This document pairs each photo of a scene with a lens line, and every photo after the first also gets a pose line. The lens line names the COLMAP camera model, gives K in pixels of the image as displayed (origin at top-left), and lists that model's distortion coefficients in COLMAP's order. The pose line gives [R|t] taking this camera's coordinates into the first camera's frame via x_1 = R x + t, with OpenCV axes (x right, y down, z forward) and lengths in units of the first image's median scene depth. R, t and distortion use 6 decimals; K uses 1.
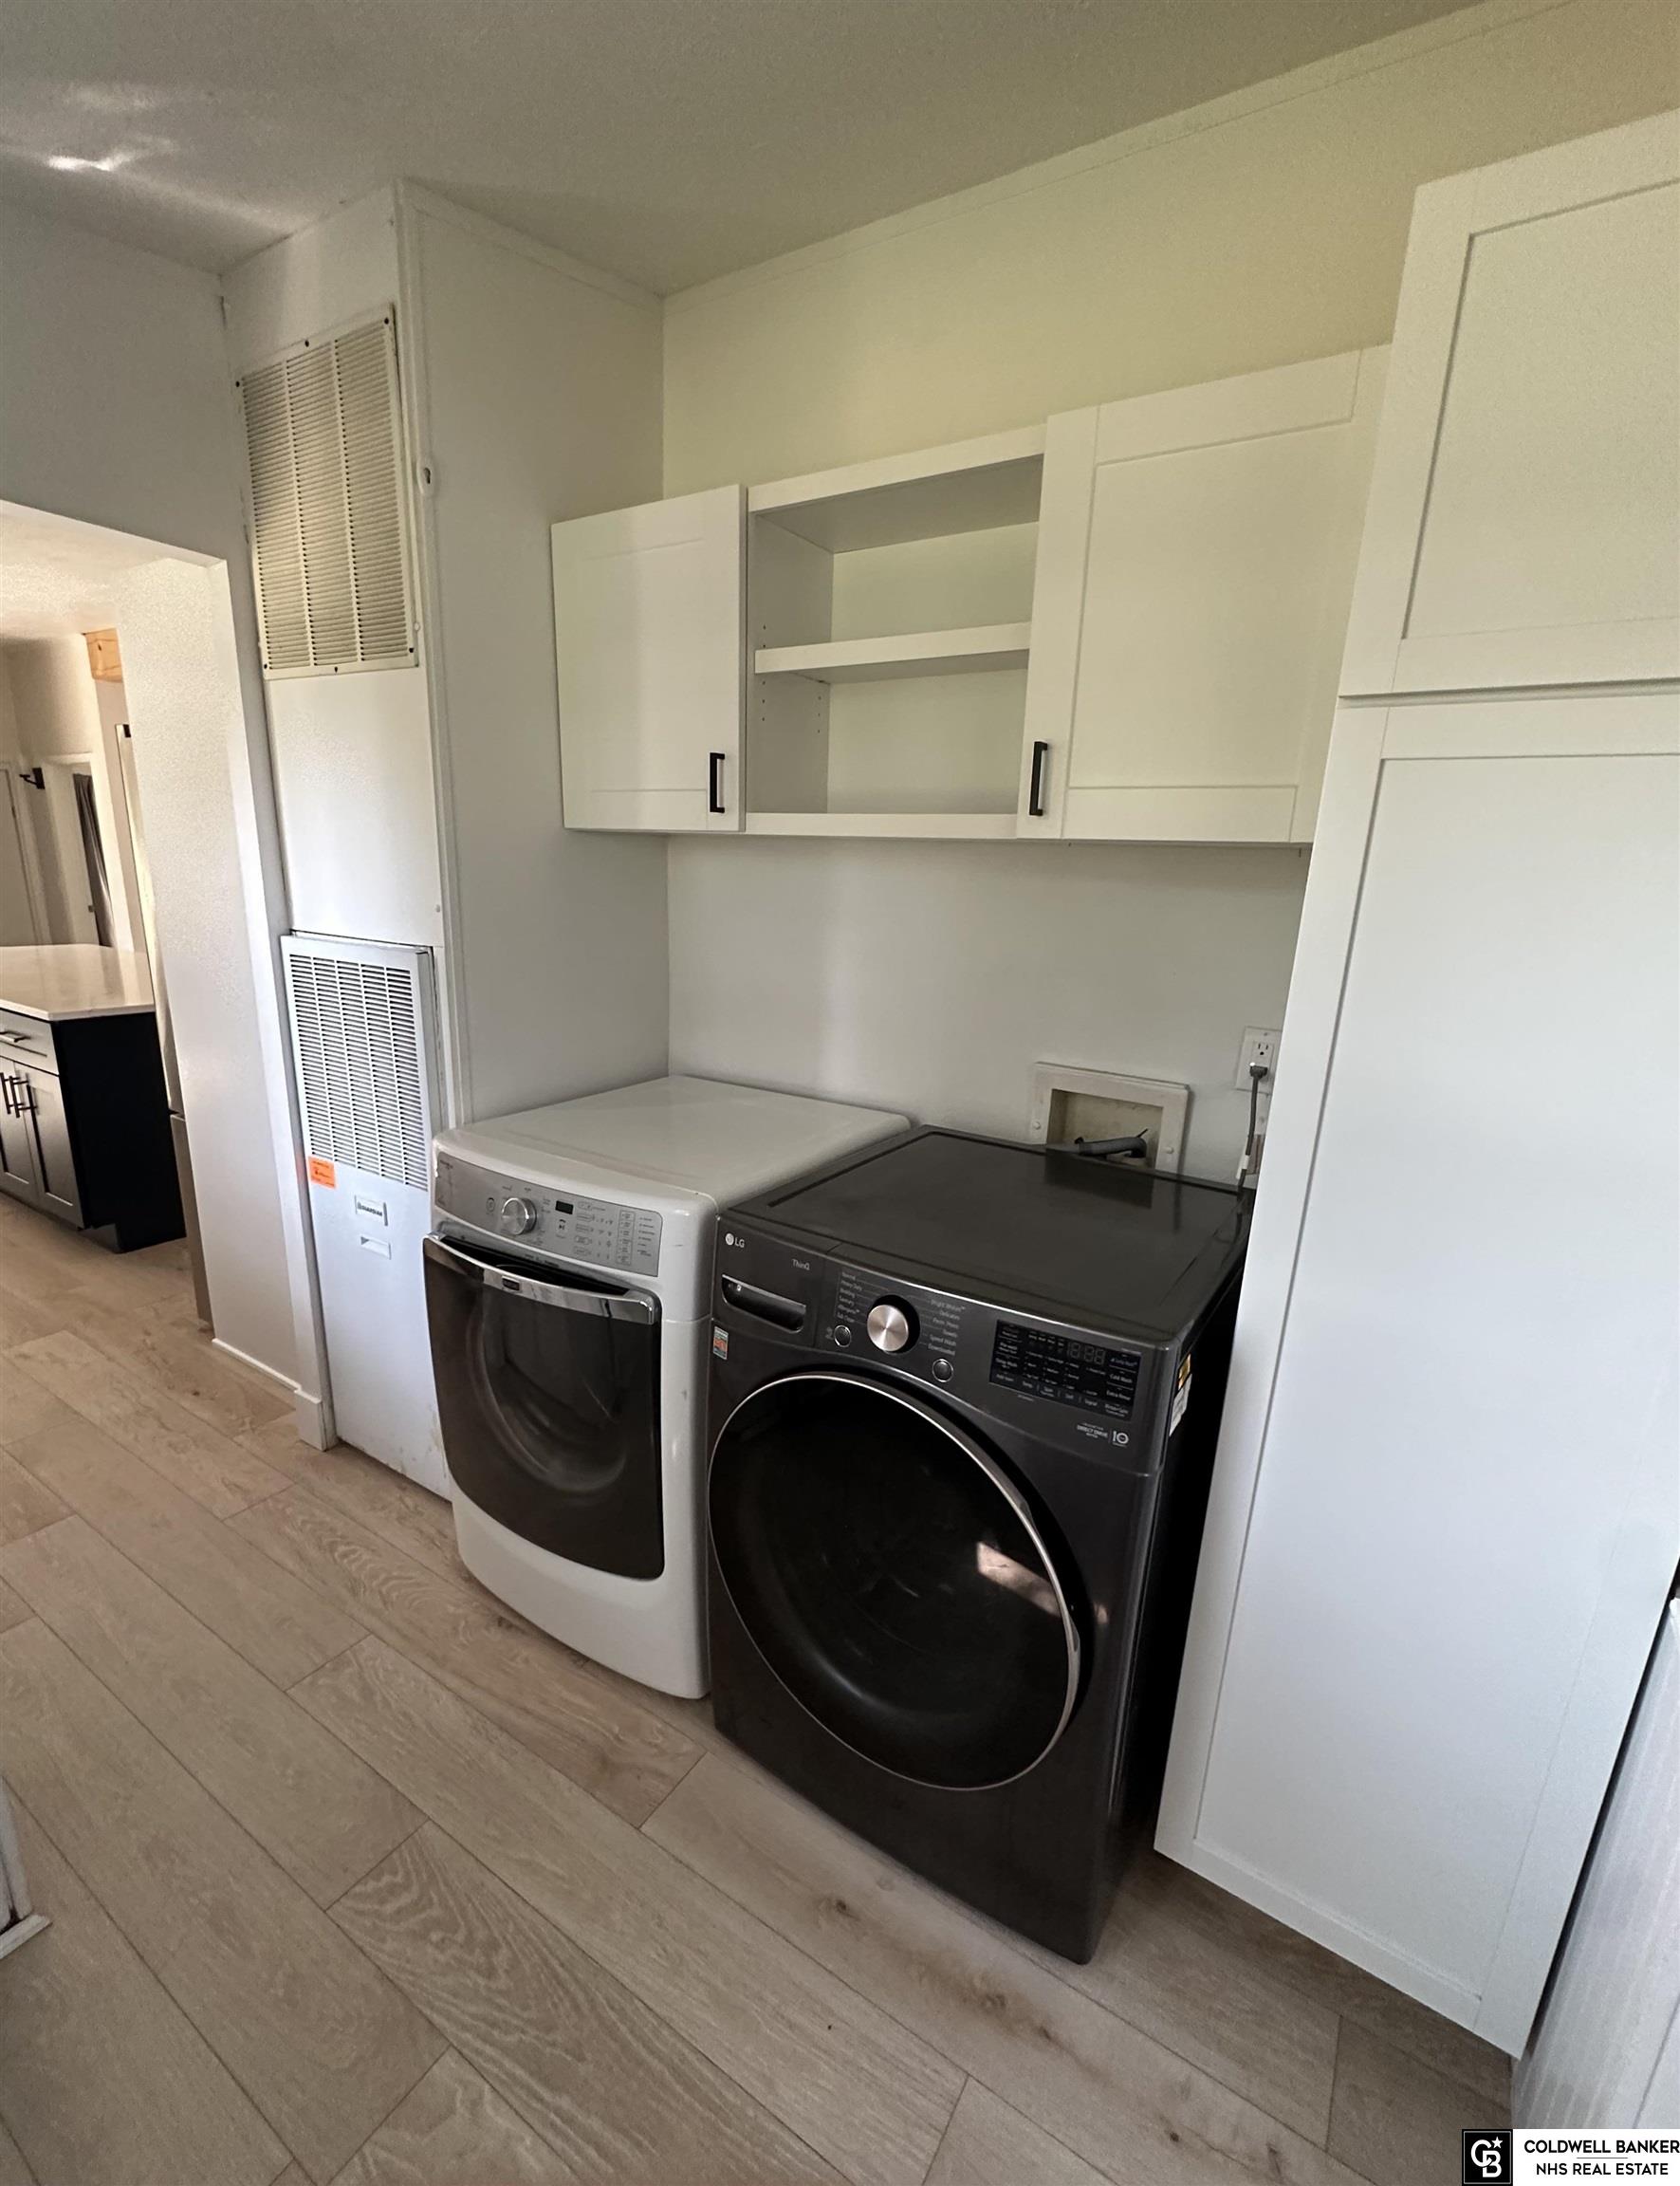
lens RADIAL K [[950.8, 0, 837.4], [0, 950.8, 1125.8], [0, 0, 1]] dist [-0.000163, 0.000053]
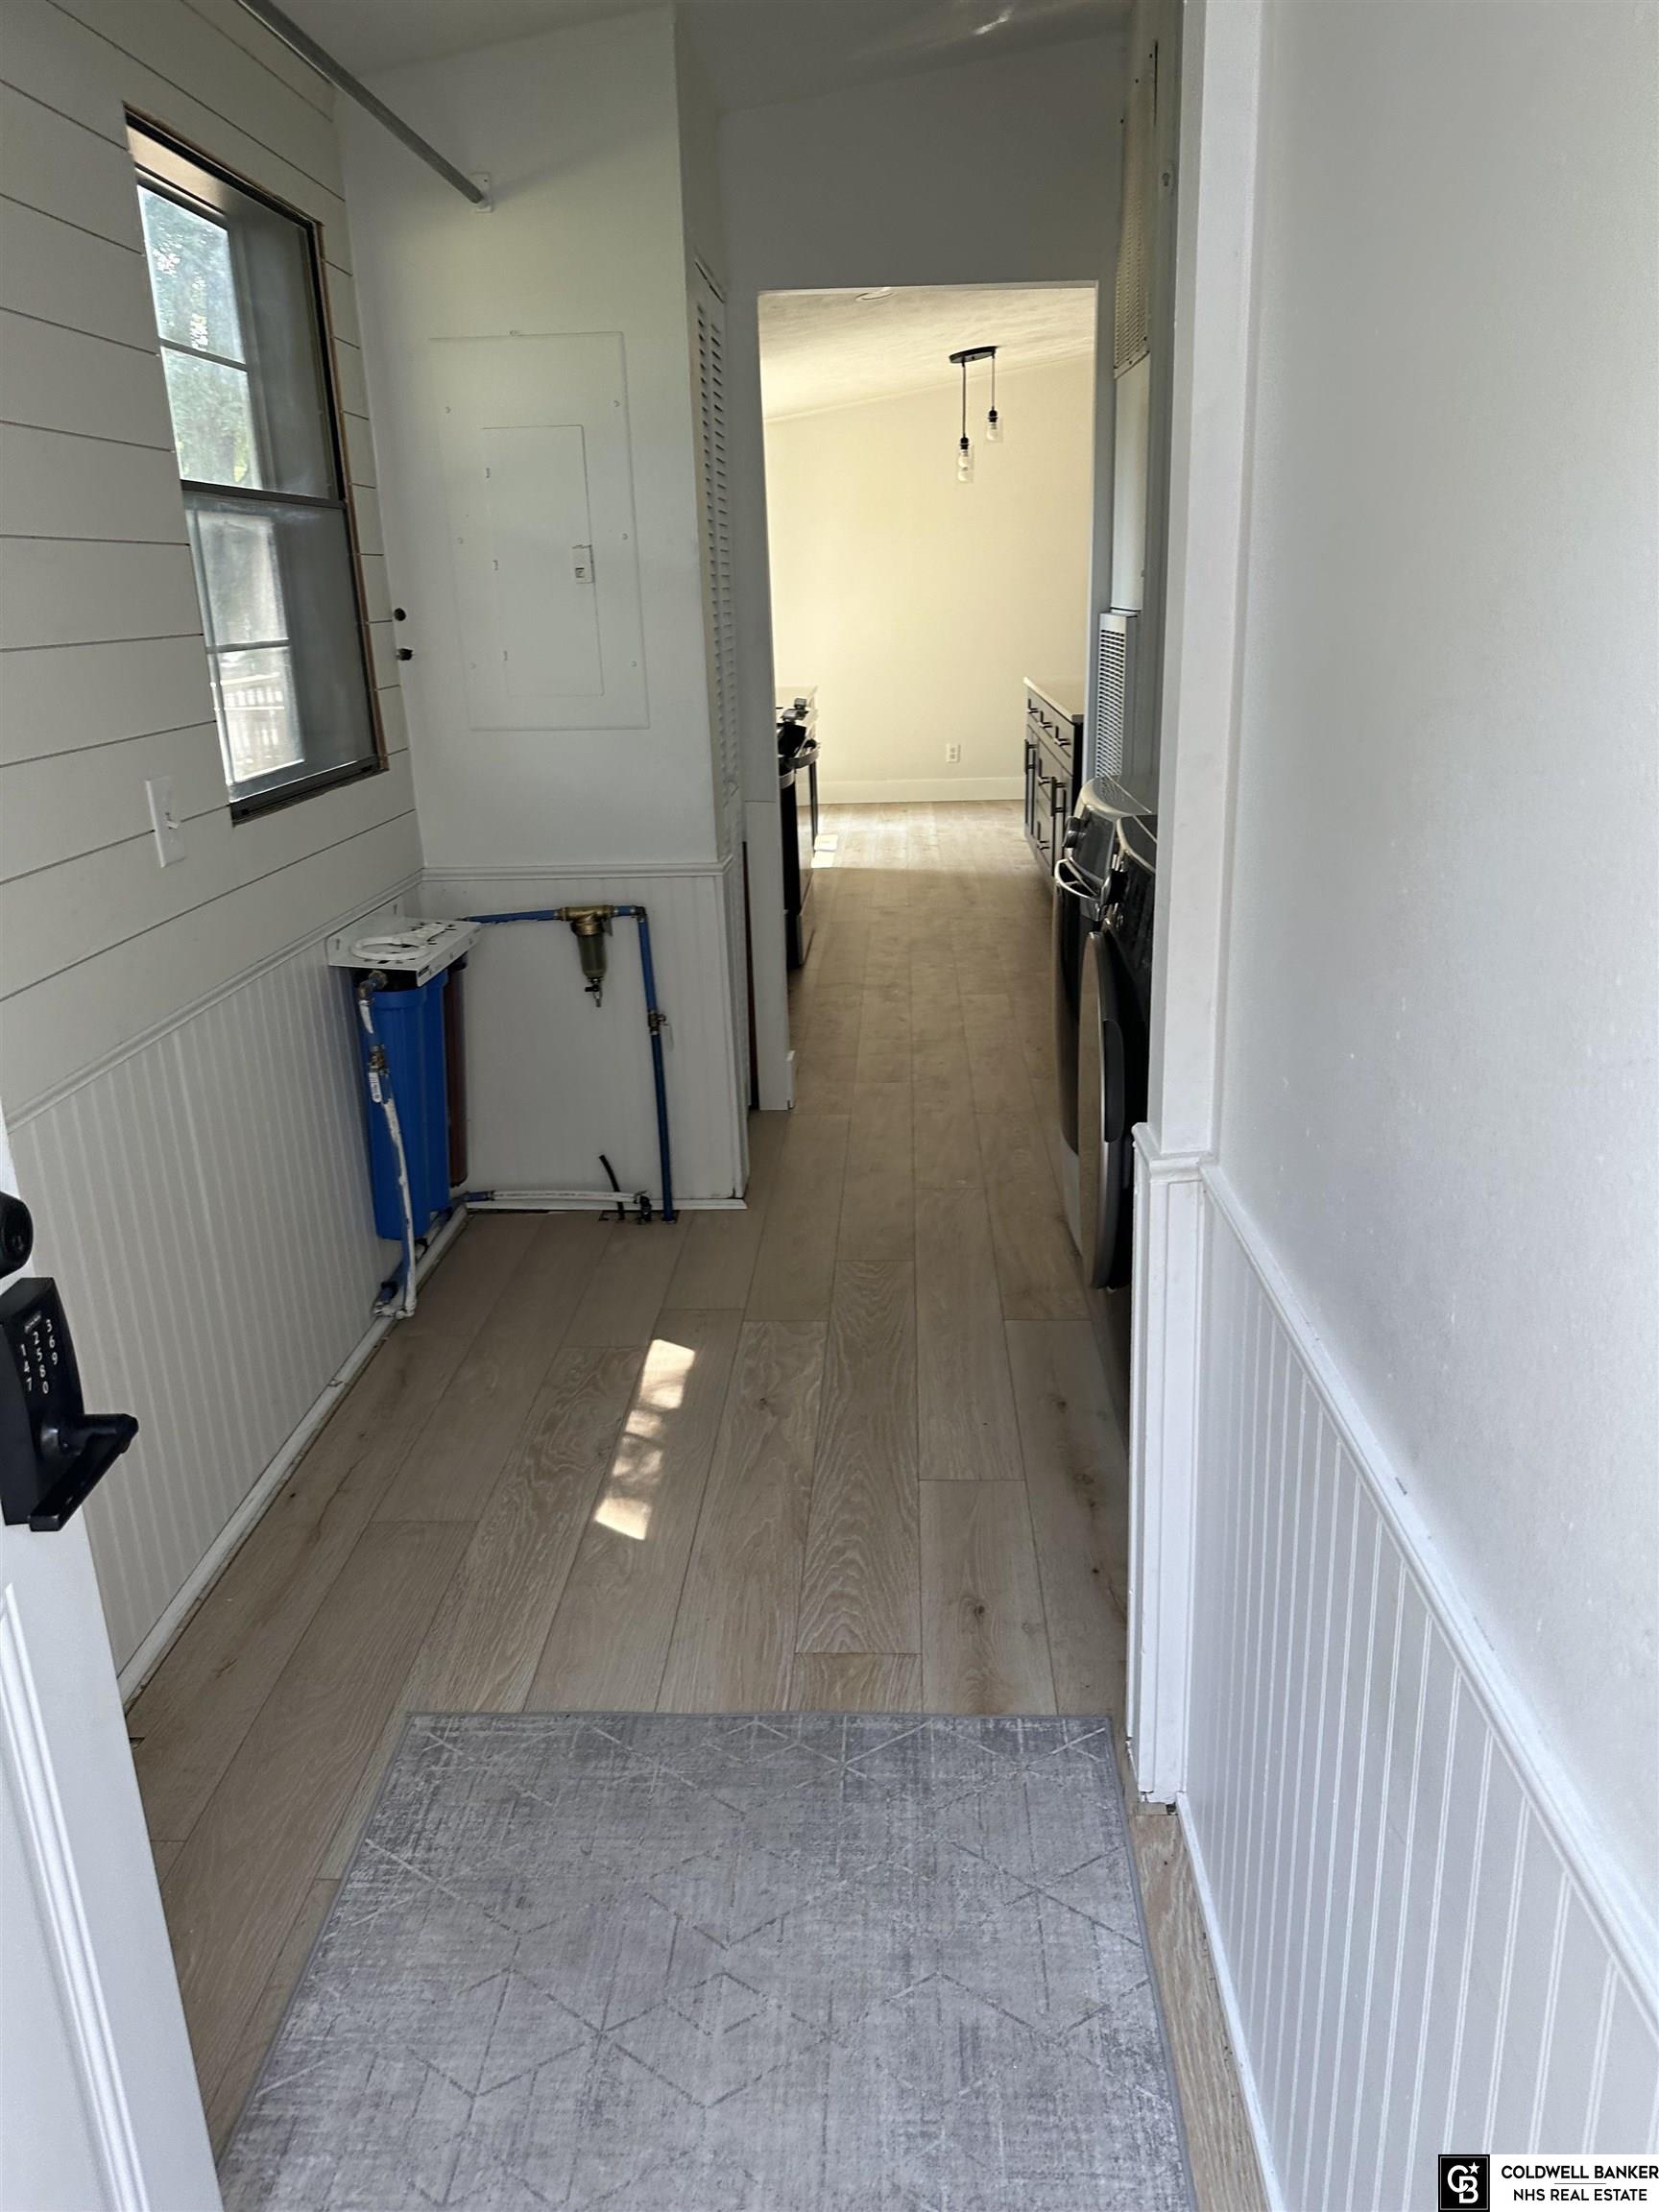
lens RADIAL K [[1545.7, 0, 829.5], [0, 1545.7, 1106.0], [0, 0, 1]] dist [0.065775, -0.071097]
pose [[0.499336, 0.223125, -0.837185, 1.341295], [-0.175905, 0.972254, 0.154205, 0.200487], [0.848364, 0.070265, 0.524730, -0.281486]]
